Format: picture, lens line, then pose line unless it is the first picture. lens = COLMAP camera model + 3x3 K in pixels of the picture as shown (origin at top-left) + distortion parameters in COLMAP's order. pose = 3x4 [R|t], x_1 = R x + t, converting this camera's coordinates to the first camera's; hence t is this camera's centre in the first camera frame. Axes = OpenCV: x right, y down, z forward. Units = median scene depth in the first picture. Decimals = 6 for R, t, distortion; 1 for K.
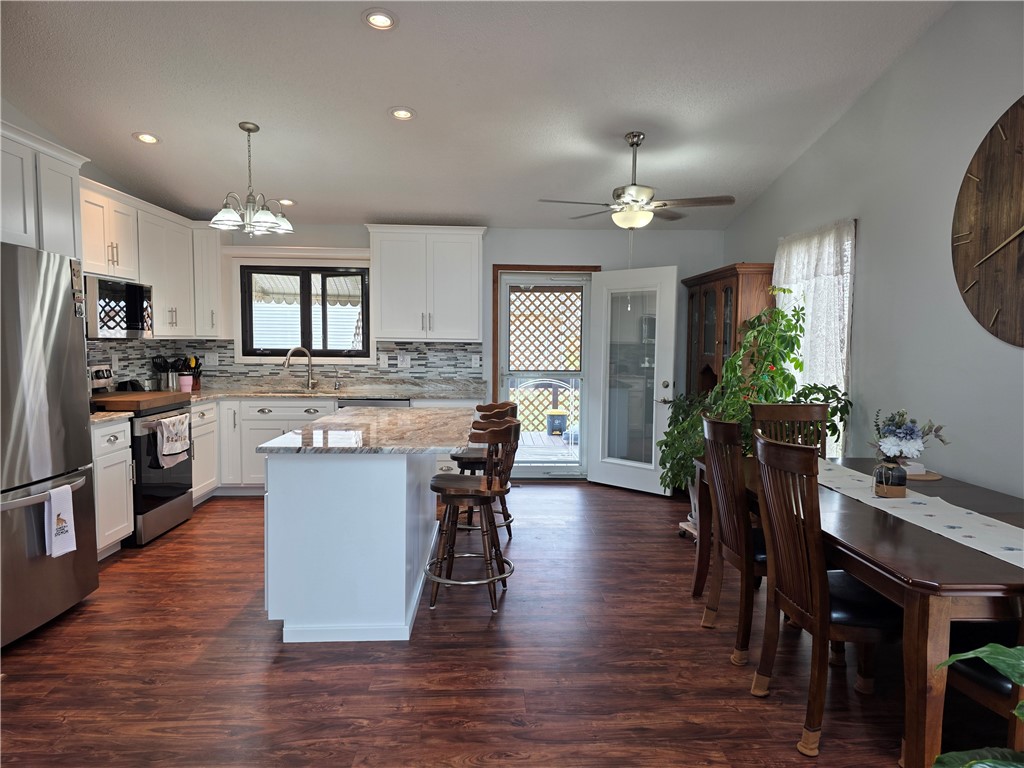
lens RADIAL K [[704.4, 0, 512.0], [0, 704.4, 384.0], [0, 0, 1]] dist [0.025636, -0.003838]
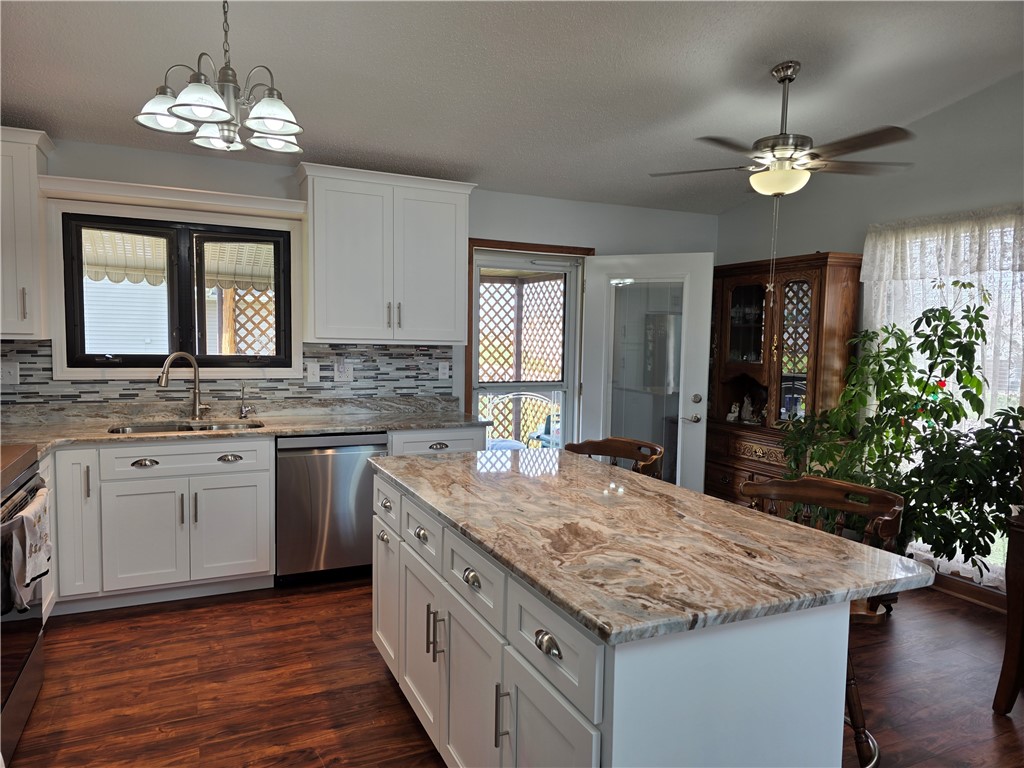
lens RADIAL K [[704.4, 0, 512.0], [0, 704.4, 384.0], [0, 0, 1]] dist [0.025636, -0.003838]
pose [[0.919582, -0.020278, 0.392375, -0.272874], [0.016659, 0.999781, 0.012627, -0.026982], [-0.392545, -0.005075, 0.919719, 0.308747]]
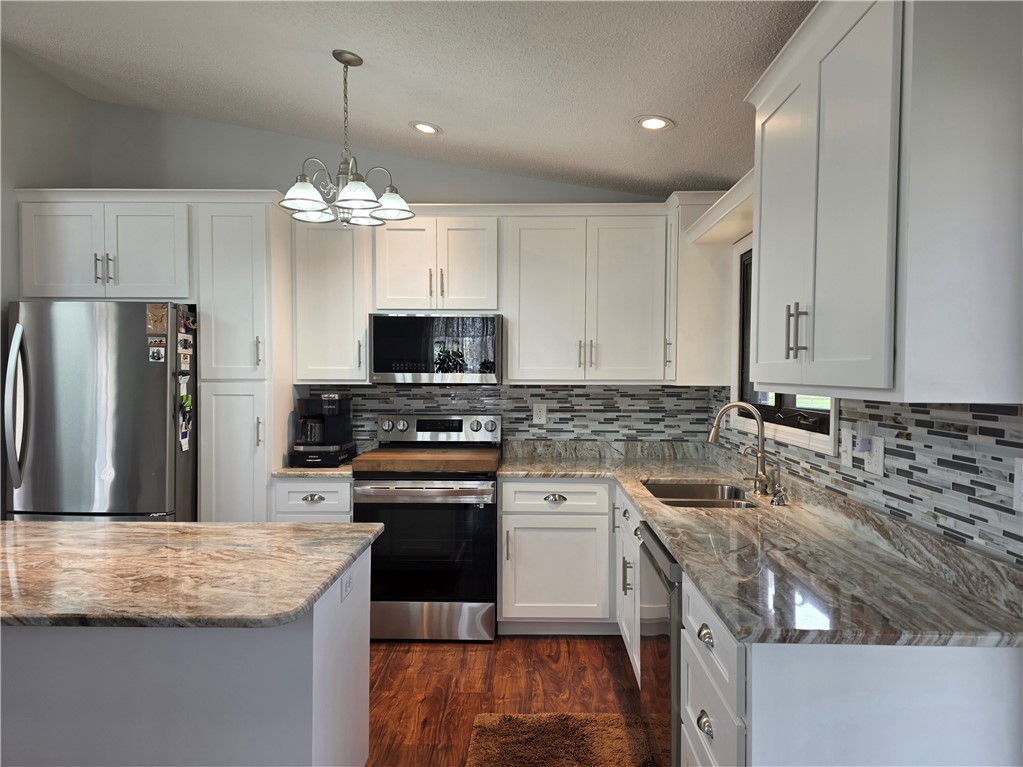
lens RADIAL K [[703.7, 0, 511.5], [0, 703.7, 383.5], [0, 0, 1]] dist [0.025636, -0.003838]
pose [[-0.064443, 0.003185, -0.997916, 0.189080], [-0.066629, 0.997750, 0.007487, -0.056690], [0.995695, 0.066973, -0.064086, 0.852582]]
